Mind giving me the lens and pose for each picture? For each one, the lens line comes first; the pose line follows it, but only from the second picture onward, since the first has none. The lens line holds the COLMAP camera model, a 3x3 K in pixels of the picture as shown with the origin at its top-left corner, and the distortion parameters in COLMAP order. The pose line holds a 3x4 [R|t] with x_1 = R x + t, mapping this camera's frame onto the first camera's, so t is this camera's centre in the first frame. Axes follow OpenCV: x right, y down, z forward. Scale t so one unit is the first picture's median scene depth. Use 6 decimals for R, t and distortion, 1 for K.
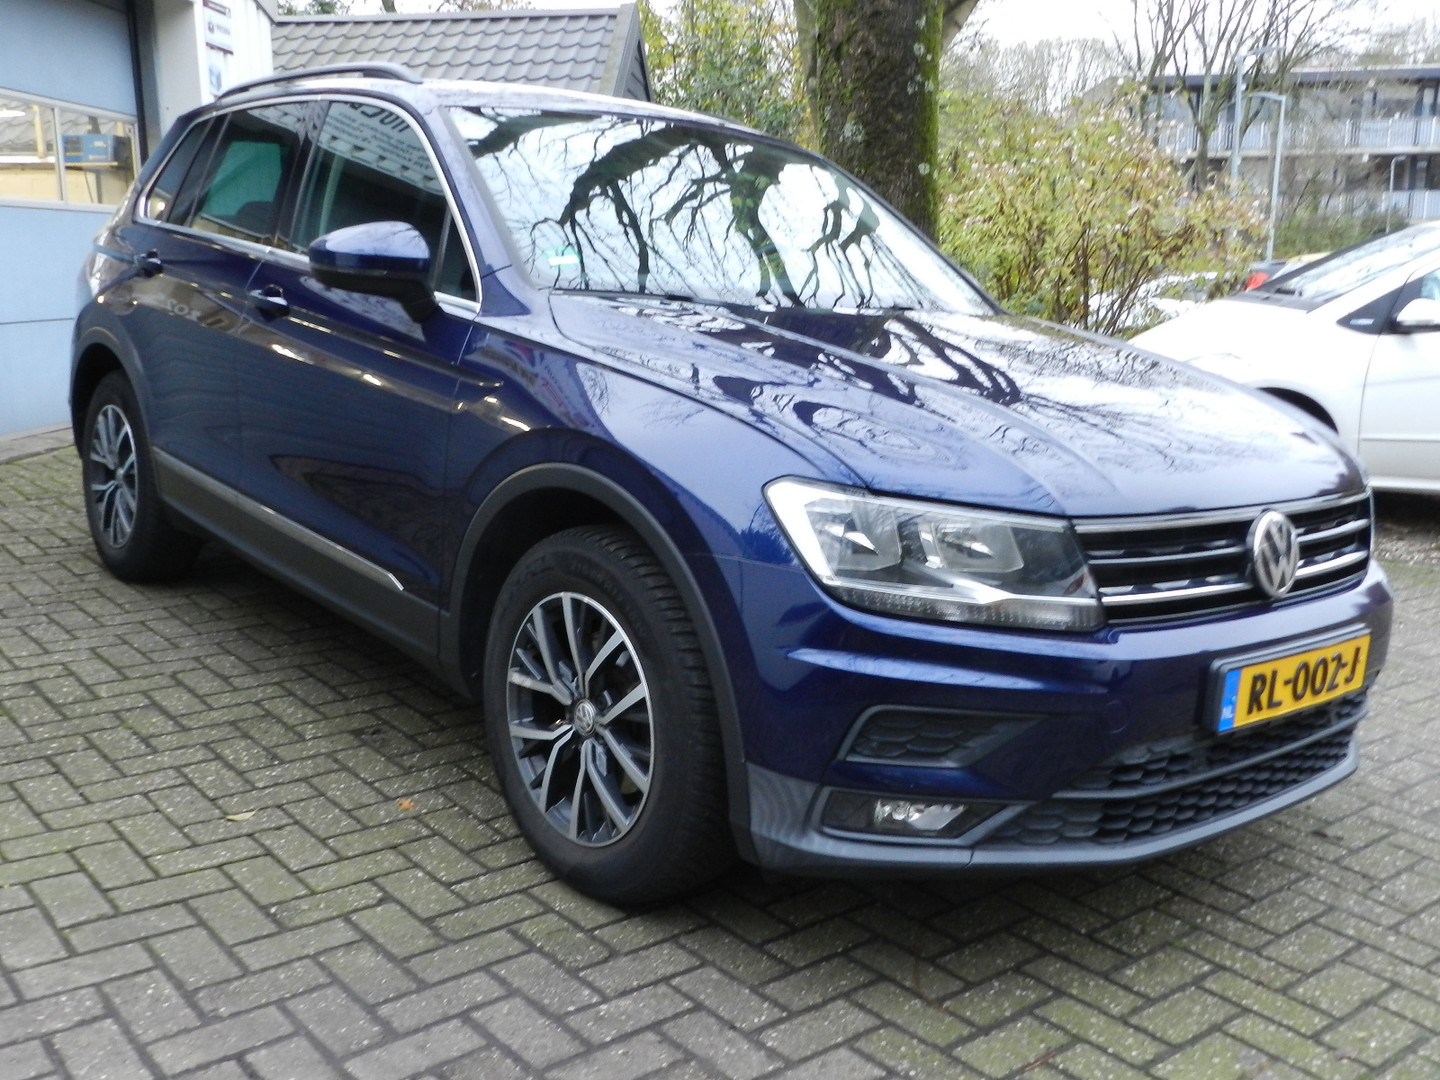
lens RADIAL K [[1338.6, 0, 719.2], [0, 1338.6, 544.5], [0, 0, 1]] dist [0.008666, 0.000000]
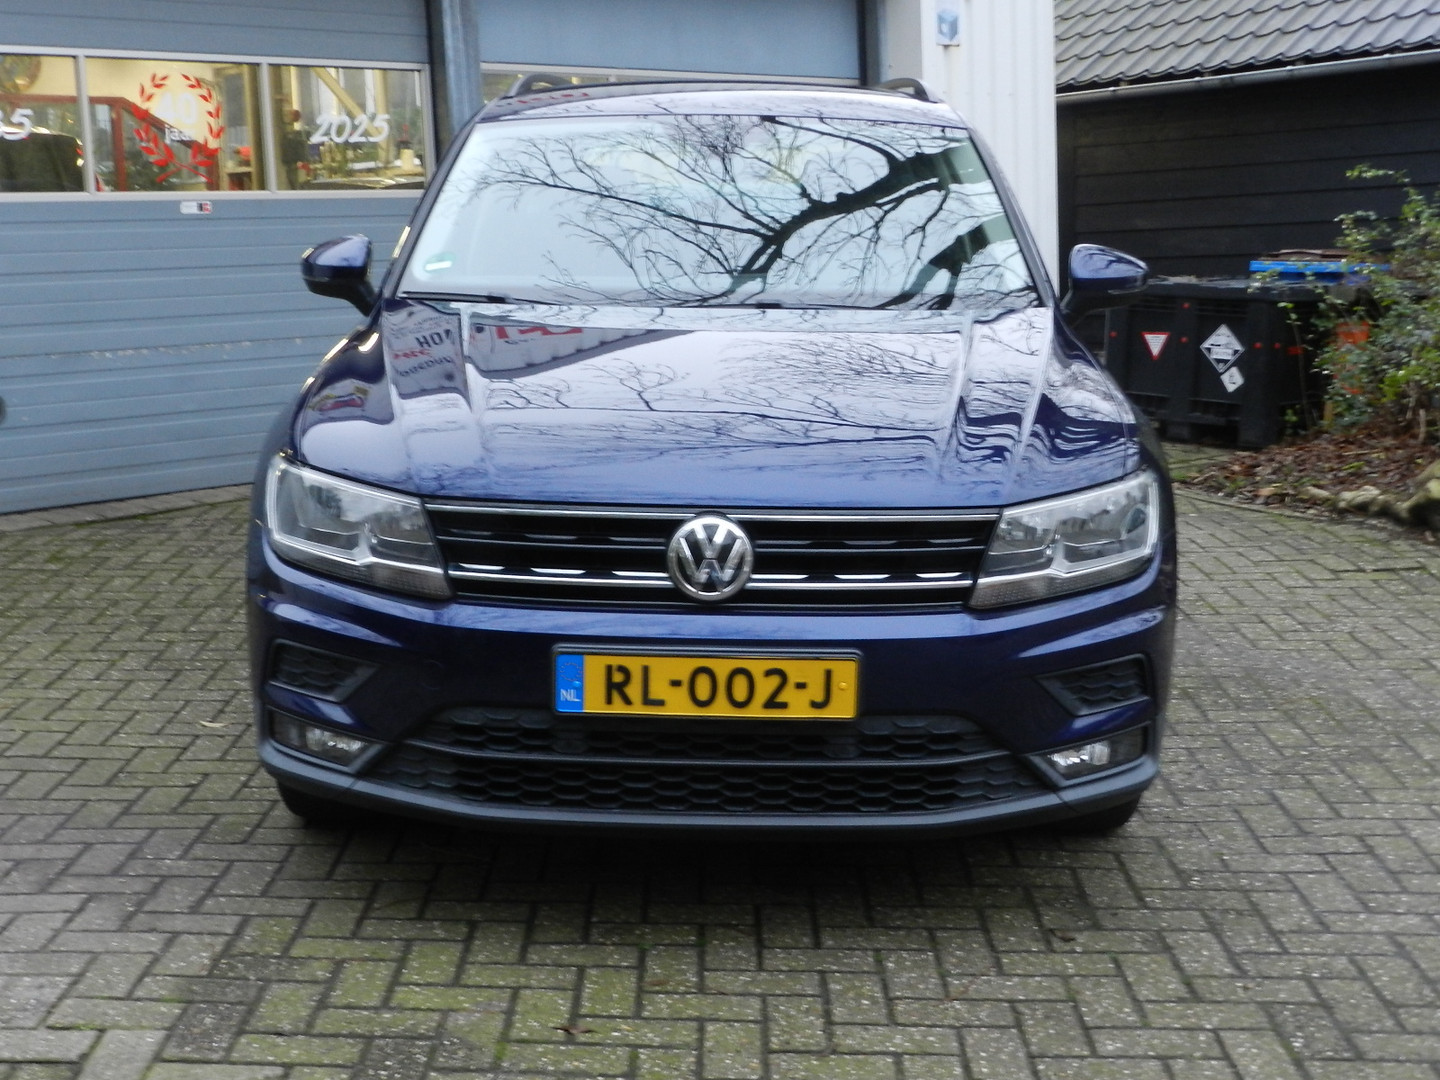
lens RADIAL K [[1956.9, 0, 721.3], [0, 1956.9, 527.9], [0, 0, 1]] dist [0.016766, 0.000000]
pose [[0.761737, 0.065383, -0.644579, 1.445081], [-0.095911, 0.995313, -0.012384, 0.002603], [0.640748, 0.071256, 0.764437, -0.105260]]
